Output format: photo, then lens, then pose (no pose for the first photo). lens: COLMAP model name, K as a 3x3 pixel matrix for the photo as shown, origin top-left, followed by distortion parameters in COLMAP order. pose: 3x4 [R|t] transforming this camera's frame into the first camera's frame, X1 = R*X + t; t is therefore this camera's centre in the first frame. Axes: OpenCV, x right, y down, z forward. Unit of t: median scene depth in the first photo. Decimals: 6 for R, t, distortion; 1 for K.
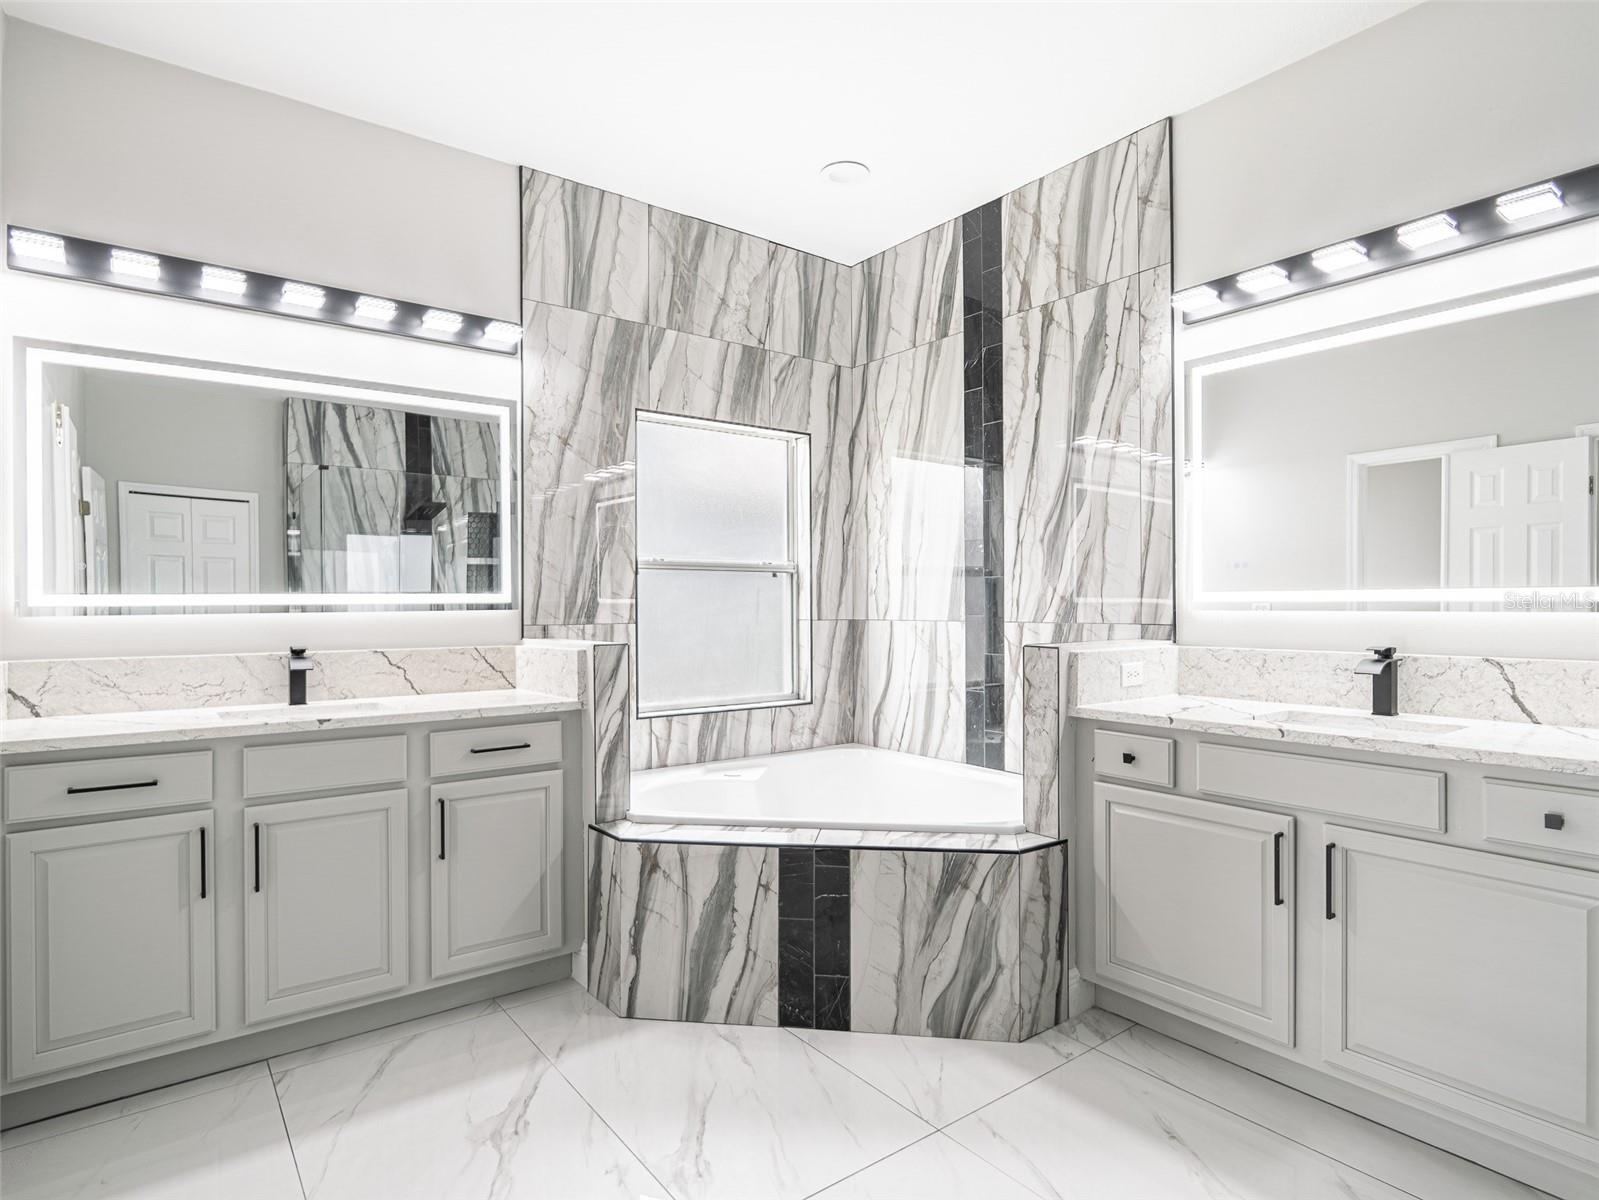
lens RADIAL K [[869.9, 0, 803.9], [0, 869.9, 624.1], [0, 0, 1]] dist [-0.020119, 0.003909]
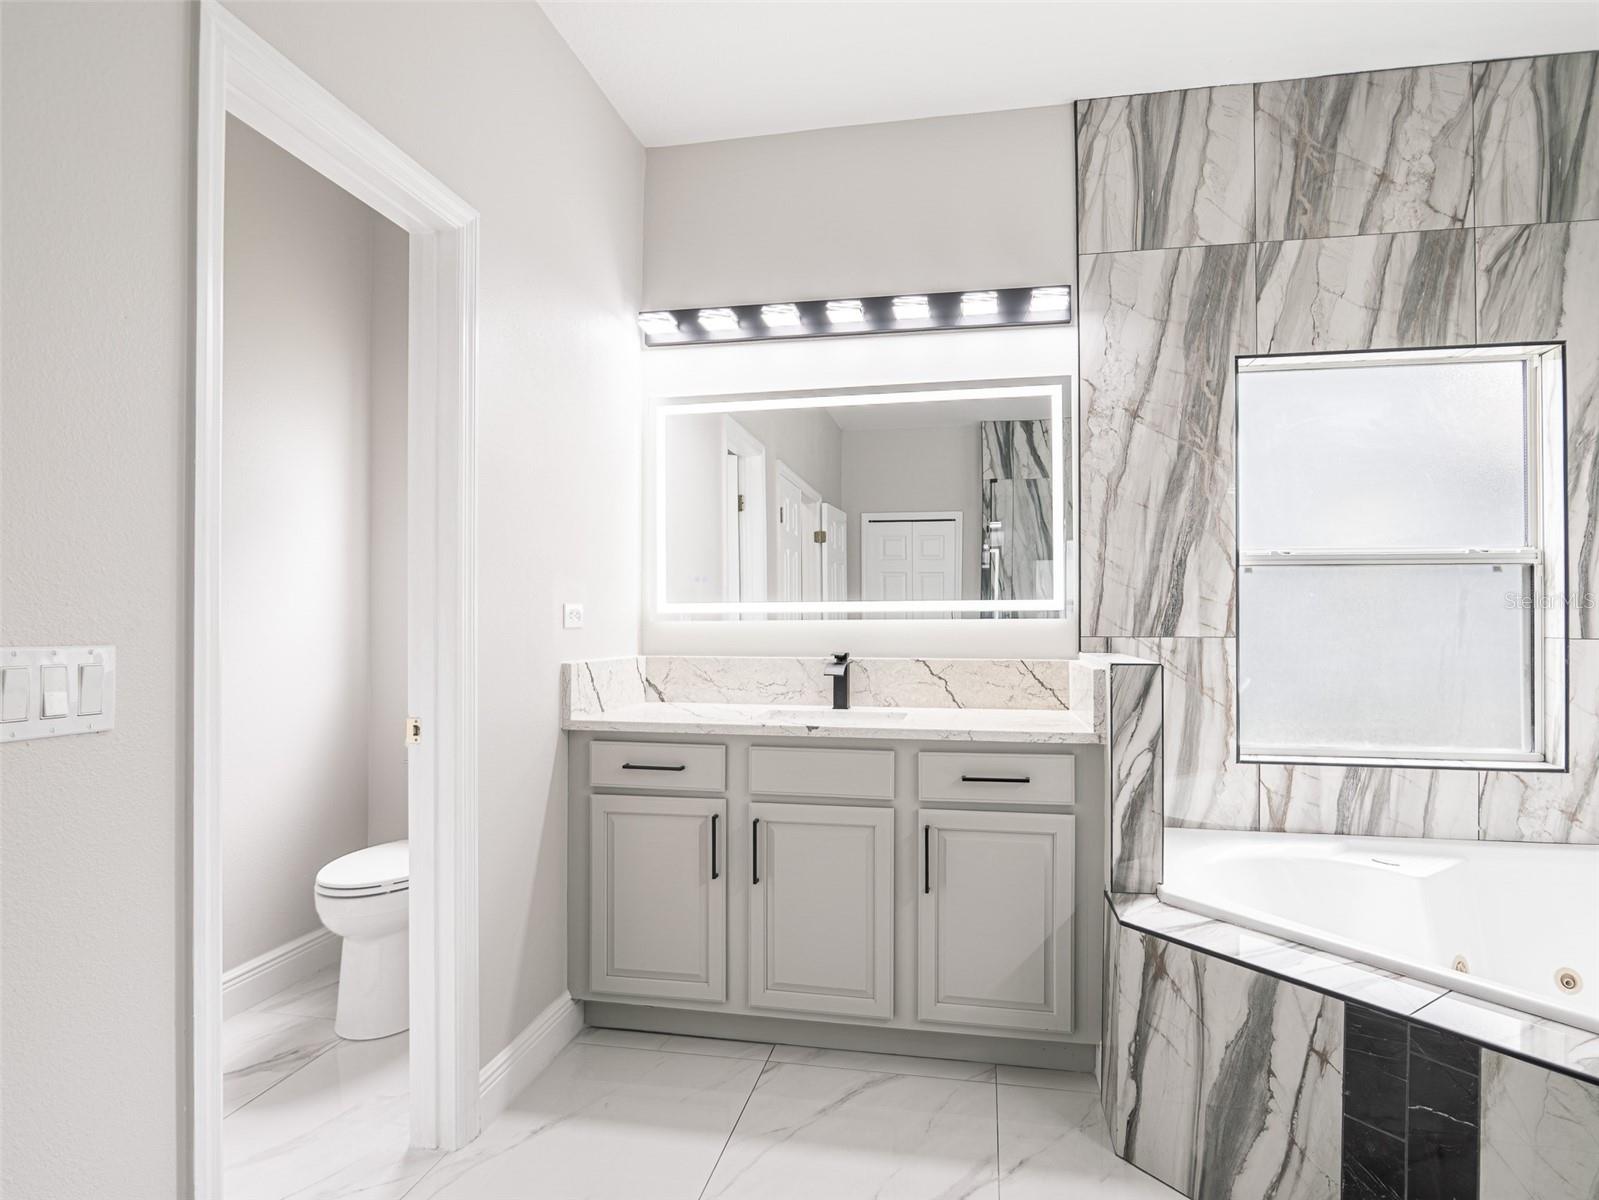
lens RADIAL K [[869.9, 0, 803.9], [0, 869.9, 624.1], [0, 0, 1]] dist [-0.020119, 0.003909]
pose [[0.665074, 0.010912, -0.746698, 0.137456], [-0.018740, 0.999822, -0.002080, -0.004265], [0.746543, 0.015377, 0.665160, 0.235442]]
